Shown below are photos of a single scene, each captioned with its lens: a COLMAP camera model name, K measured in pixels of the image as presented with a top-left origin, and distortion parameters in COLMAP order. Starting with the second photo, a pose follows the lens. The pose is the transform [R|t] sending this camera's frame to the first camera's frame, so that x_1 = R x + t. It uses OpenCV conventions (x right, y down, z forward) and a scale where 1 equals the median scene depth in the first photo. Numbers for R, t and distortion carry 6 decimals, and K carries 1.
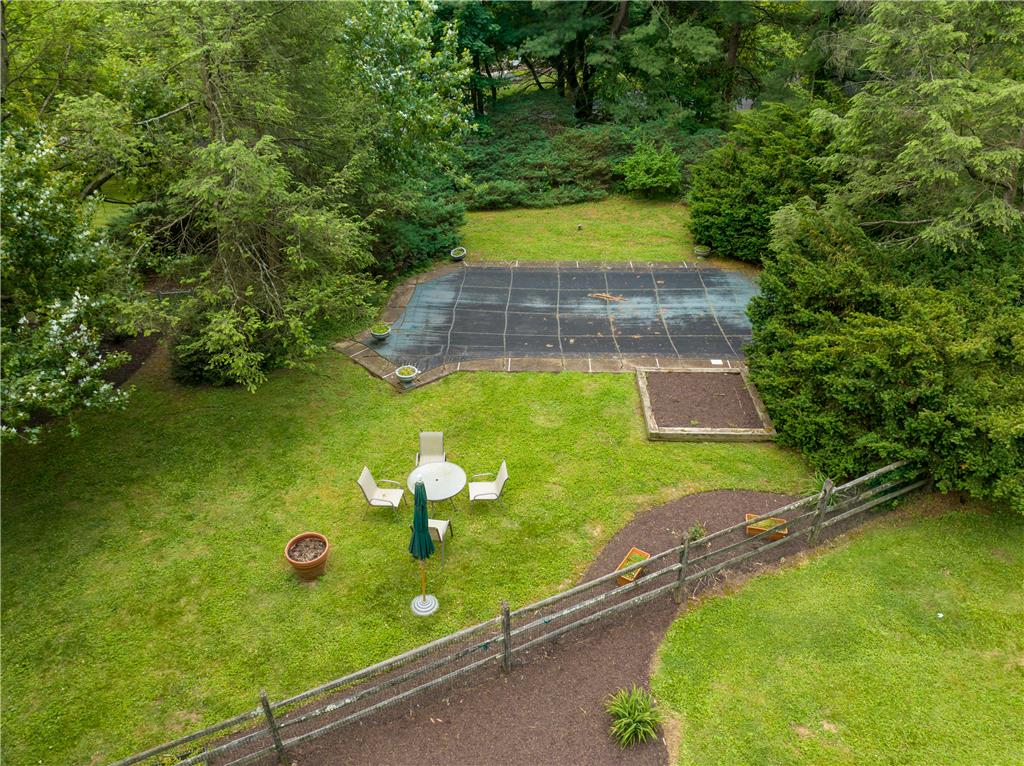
lens RADIAL K [[749.2, 0, 512.0], [0, 749.2, 383.0], [0, 0, 1]] dist [-0.039243, -0.002283]
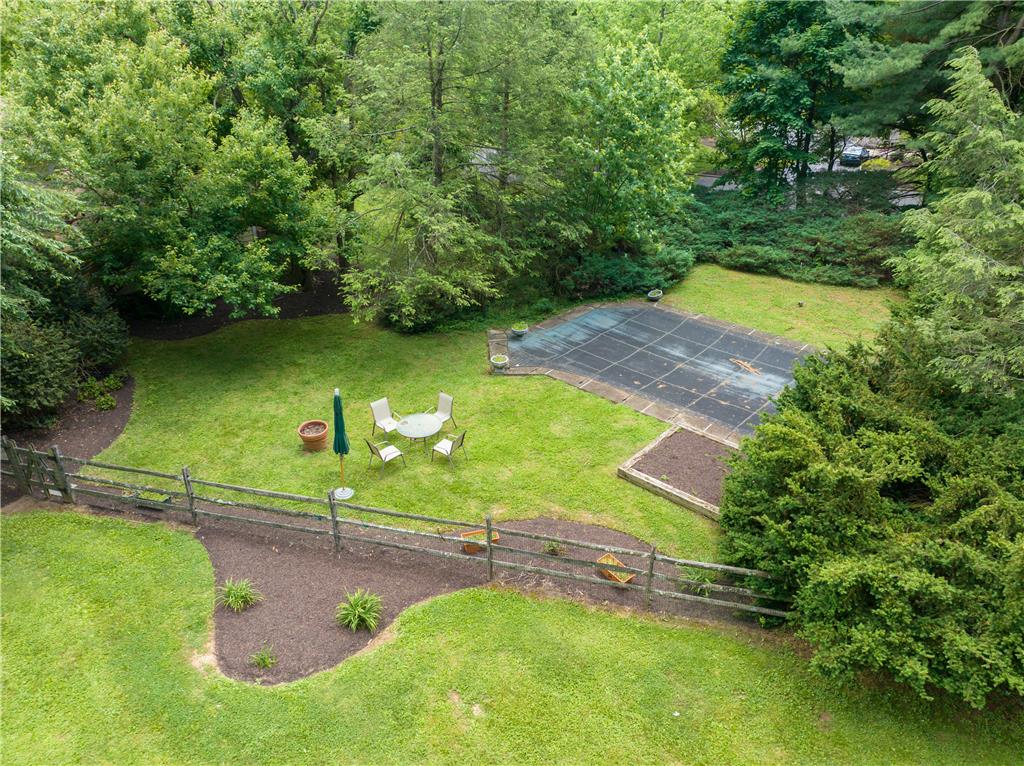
lens RADIAL K [[749.2, 0, 512.0], [0, 749.2, 383.0], [0, 0, 1]] dist [-0.039243, -0.002283]
pose [[0.757855, 0.301335, -0.578665, 0.591577], [-0.338610, 0.939805, 0.045932, -0.041858], [0.557673, 0.161131, 0.814271, 0.019662]]
